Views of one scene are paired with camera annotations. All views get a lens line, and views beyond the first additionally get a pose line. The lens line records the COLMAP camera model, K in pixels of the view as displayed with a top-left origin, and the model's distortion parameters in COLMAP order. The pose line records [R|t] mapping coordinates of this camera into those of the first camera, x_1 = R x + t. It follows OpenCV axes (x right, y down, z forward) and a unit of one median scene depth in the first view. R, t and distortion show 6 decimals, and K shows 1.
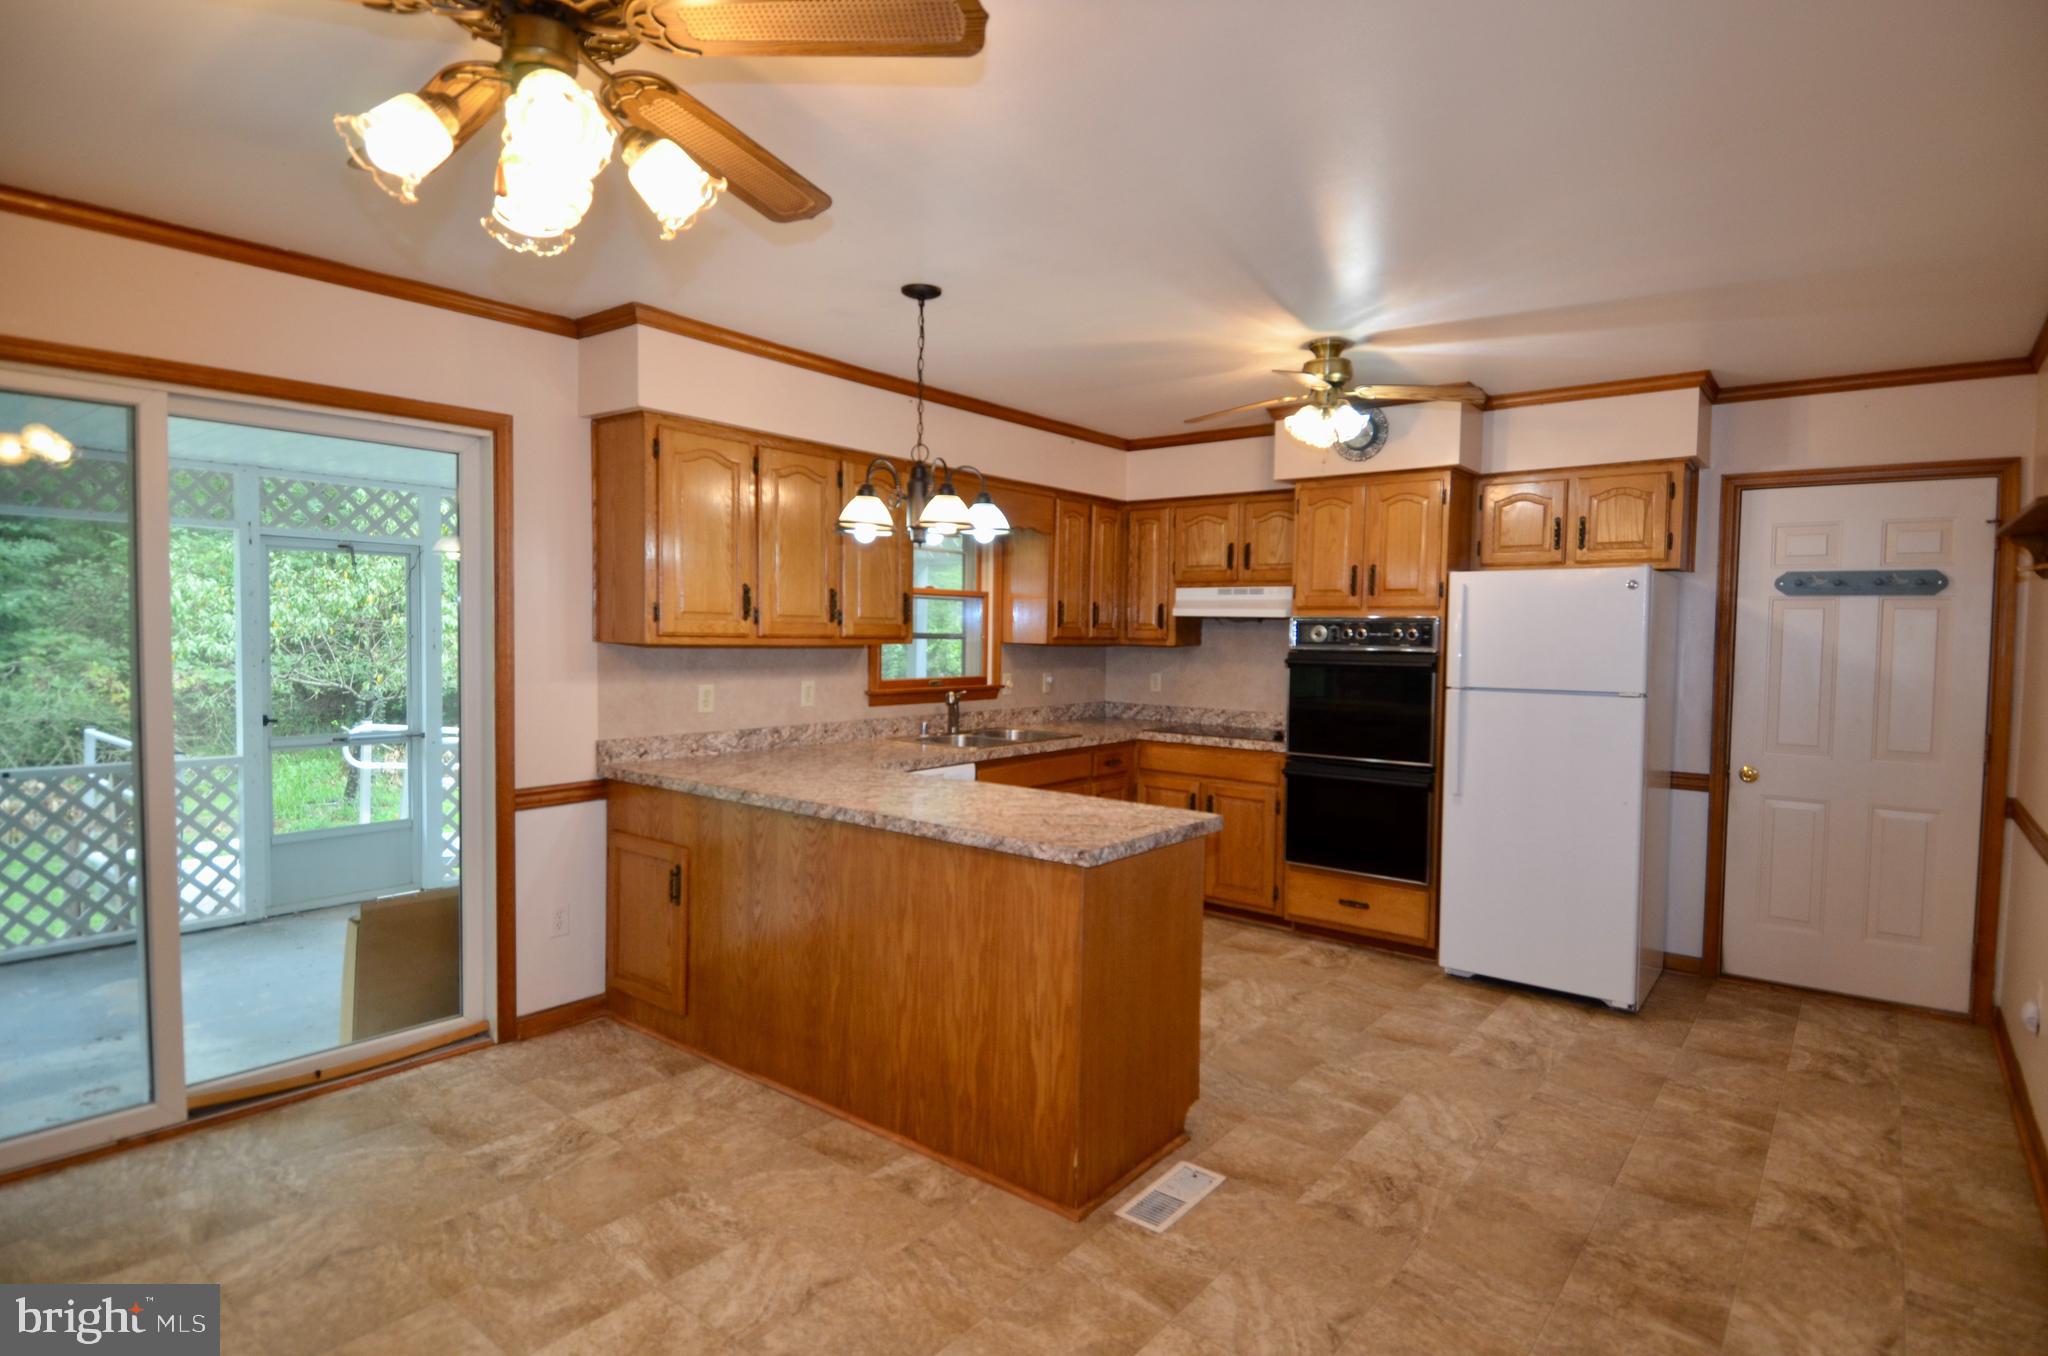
lens RADIAL K [[1078.0, 0, 1024.0], [0, 1078.0, 678.0], [0, 0, 1]] dist [-0.002952, -0.001058]
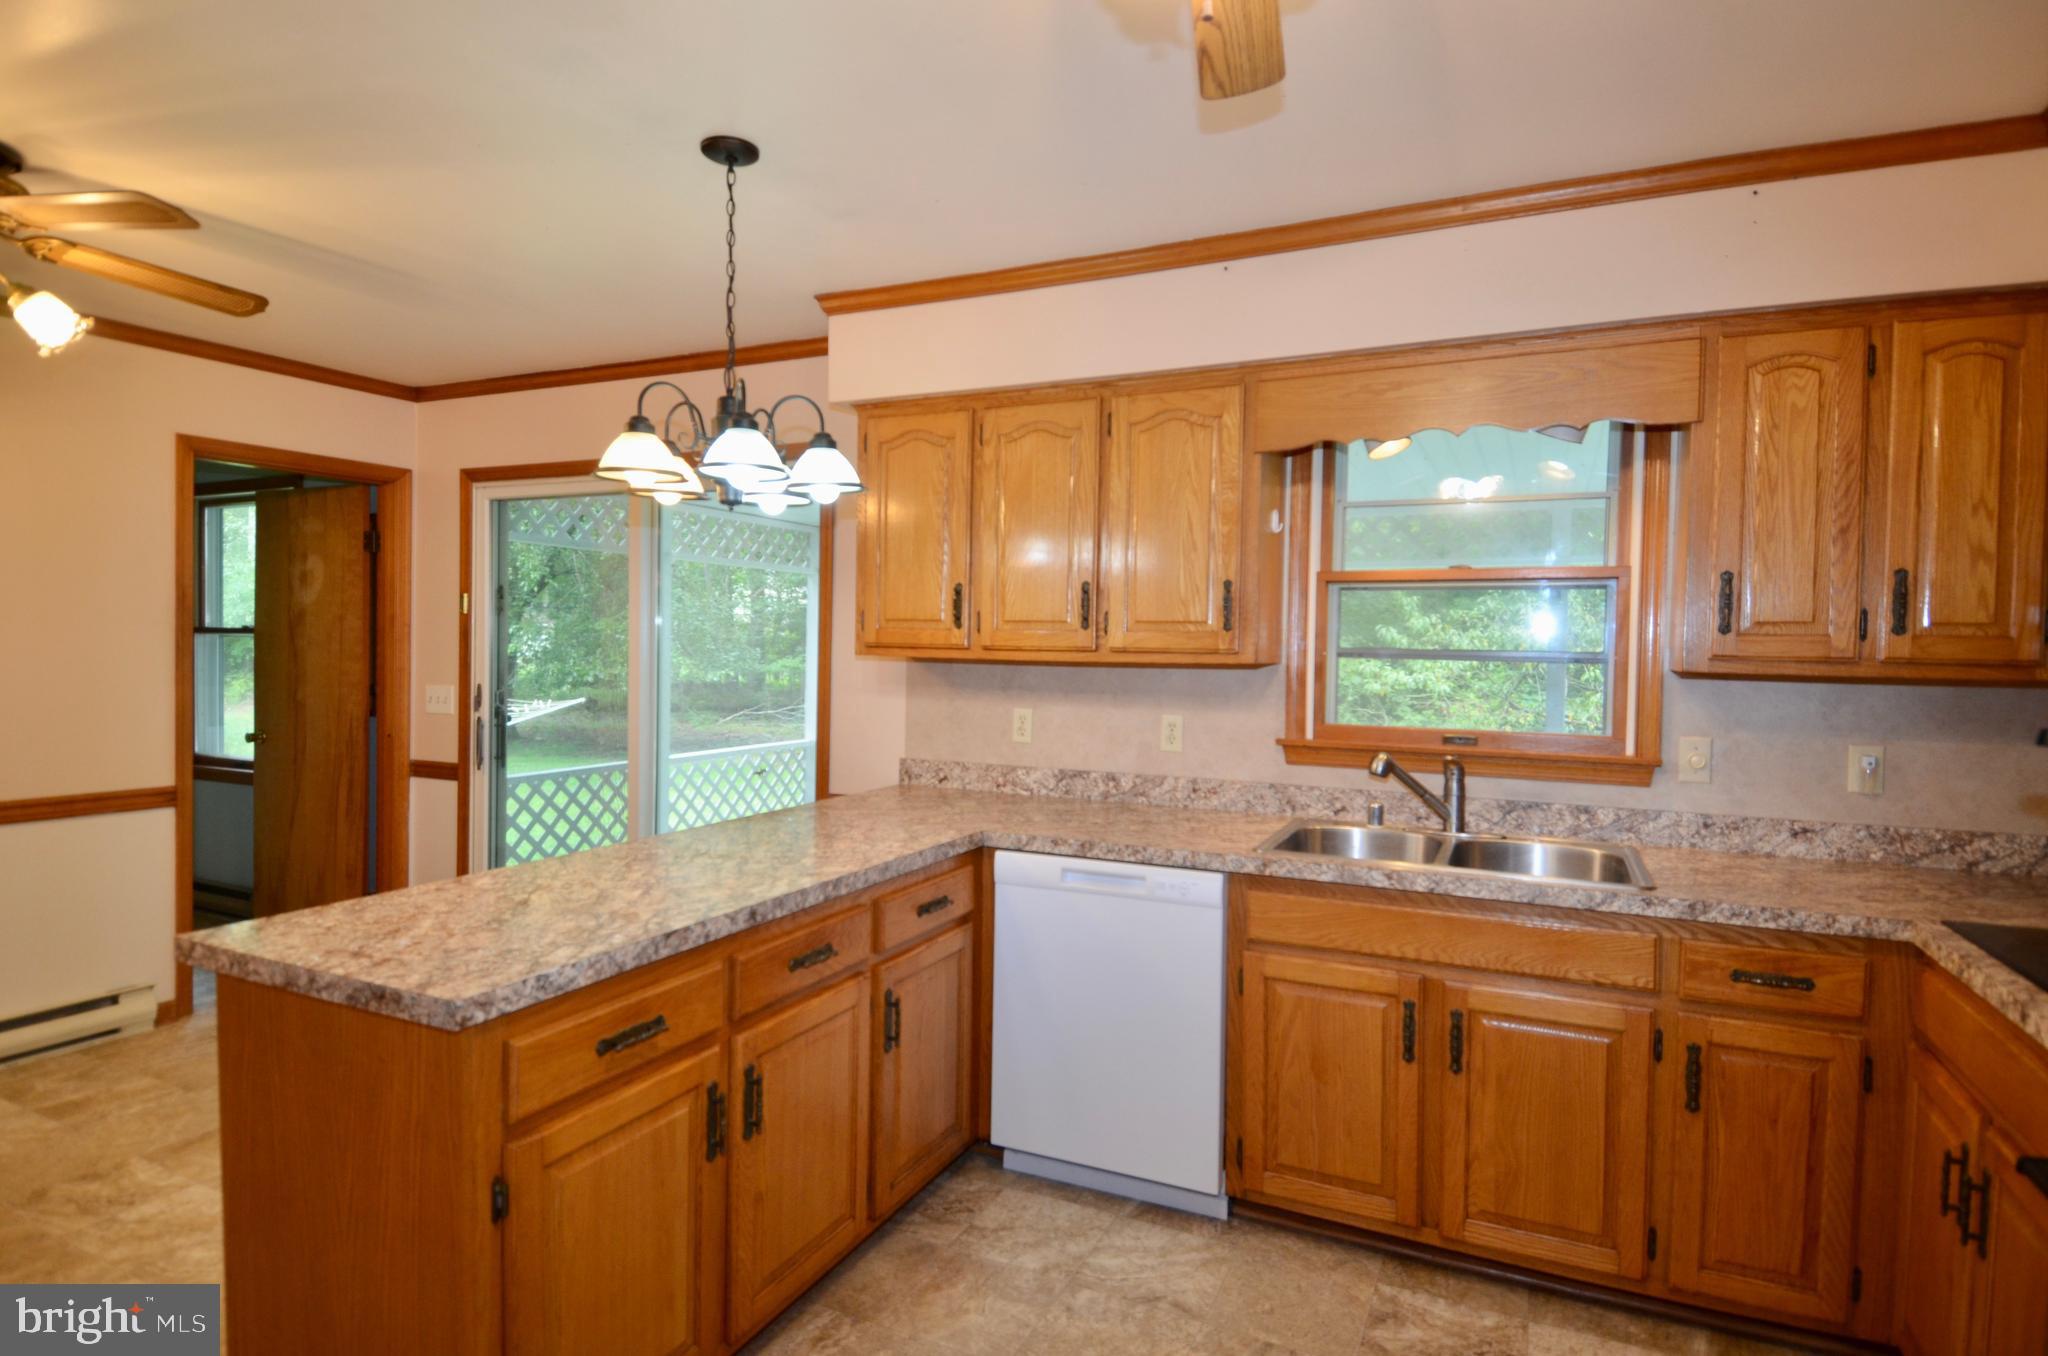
lens RADIAL K [[1061.4, 0, 1024.0], [0, 1061.4, 678.0], [0, 0, 1]] dist [0.038458, -0.036697]
pose [[0.217853, 0.014095, -0.975880, 0.450252], [-0.056773, 0.998386, 0.001746, -0.016869], [0.974329, 0.055023, 0.218301, 0.739185]]
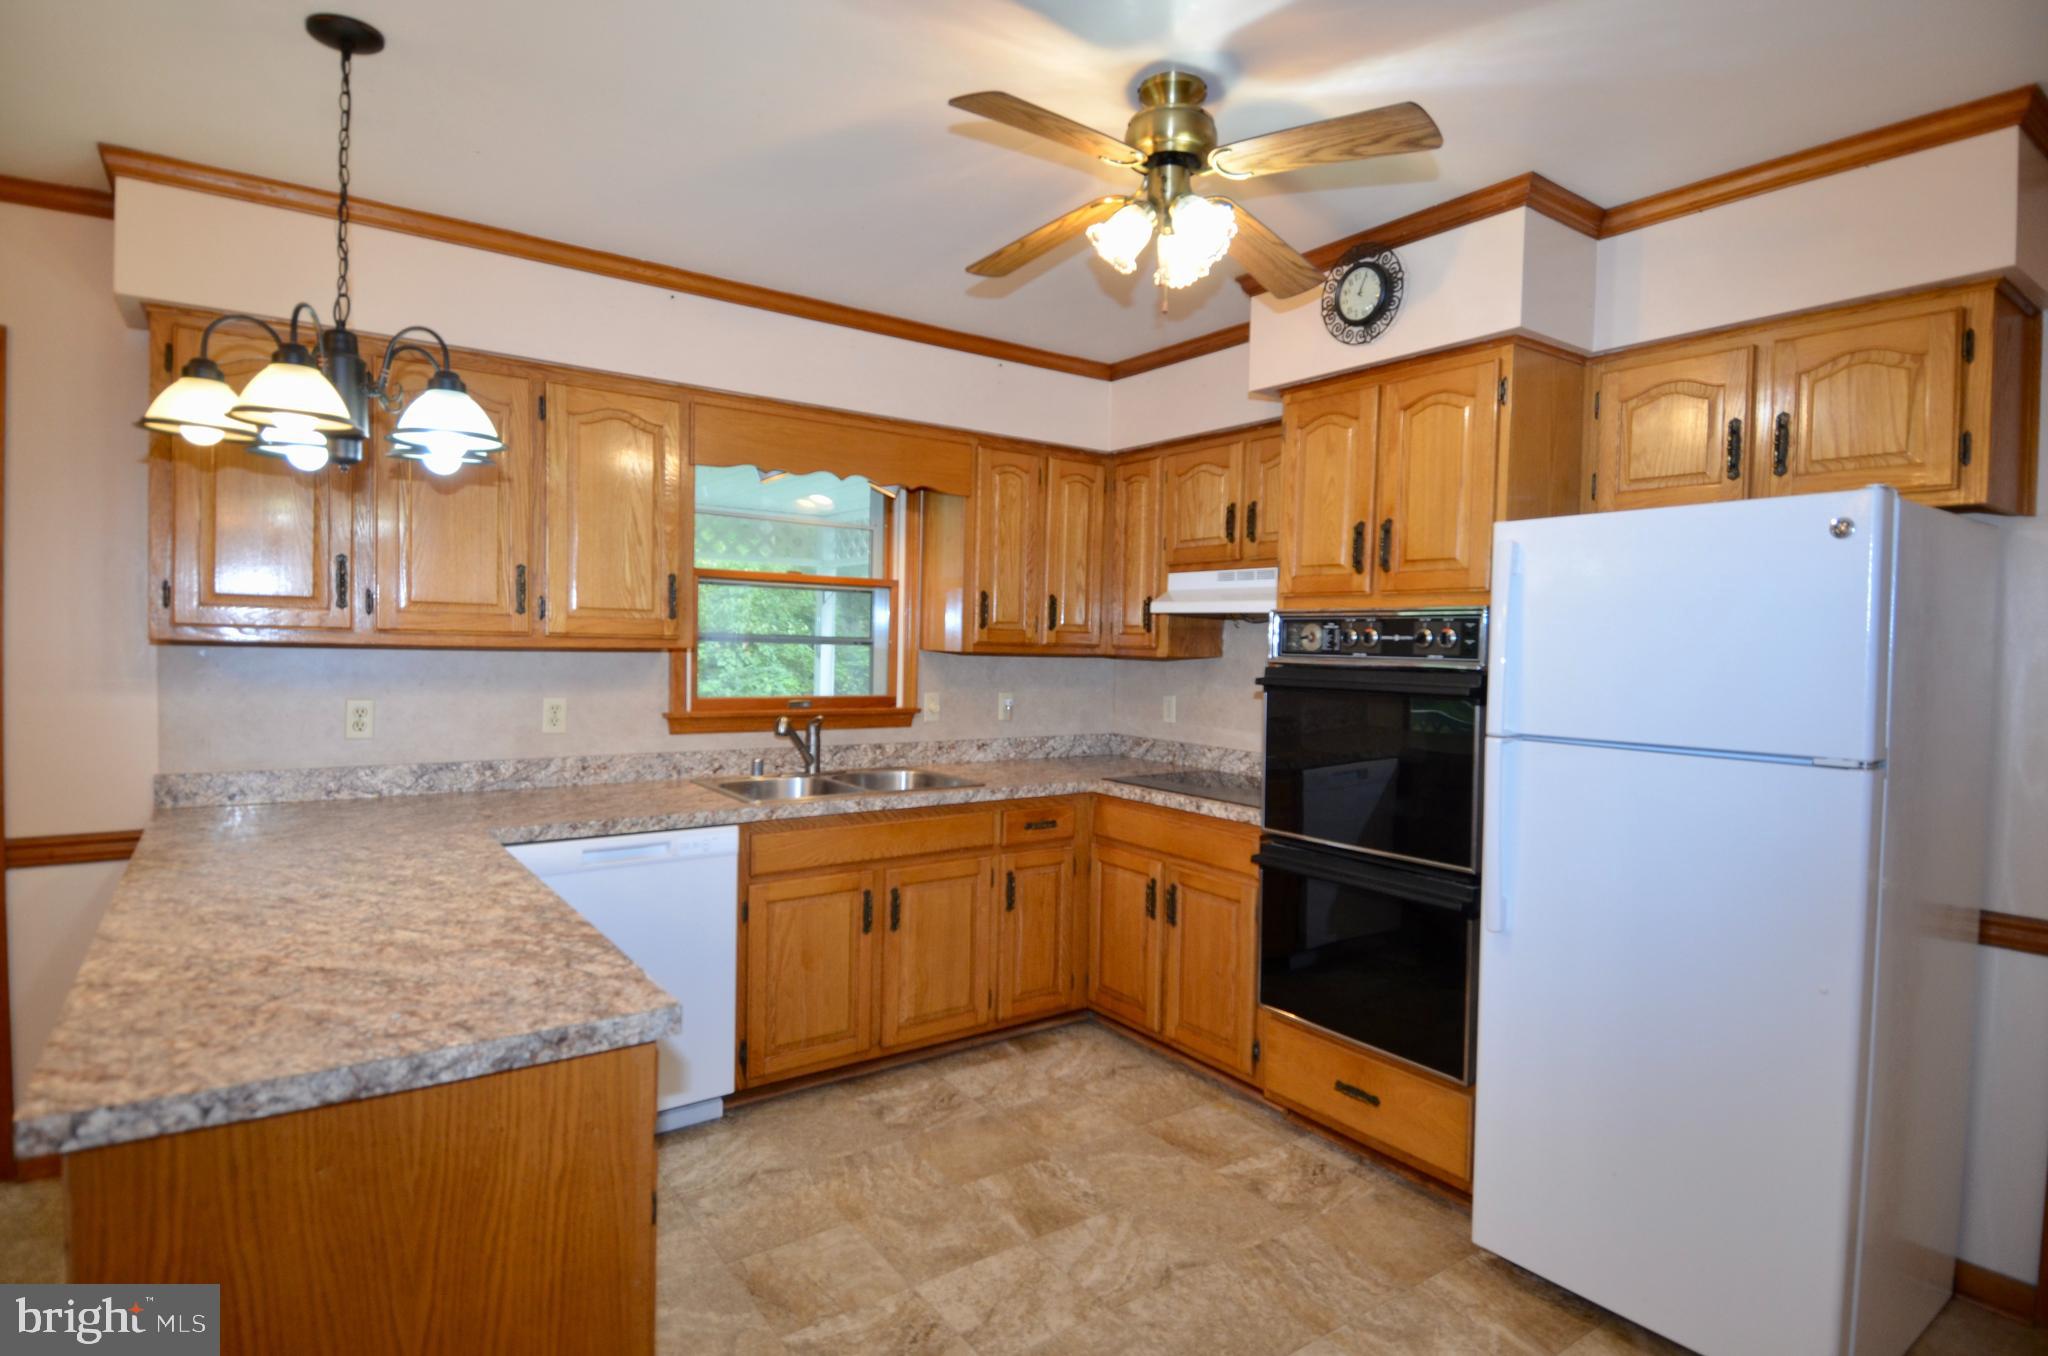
lens RADIAL K [[1080.0, 0, 1040.9], [0, 1080.0, 675.2], [0, 0, 1]] dist [0.032388, -0.039397]
pose [[0.963067, 0.015082, -0.268839, 0.302101], [-0.020011, 0.999678, -0.015603, -0.007203], [0.268517, 0.020407, 0.963059, 0.381931]]
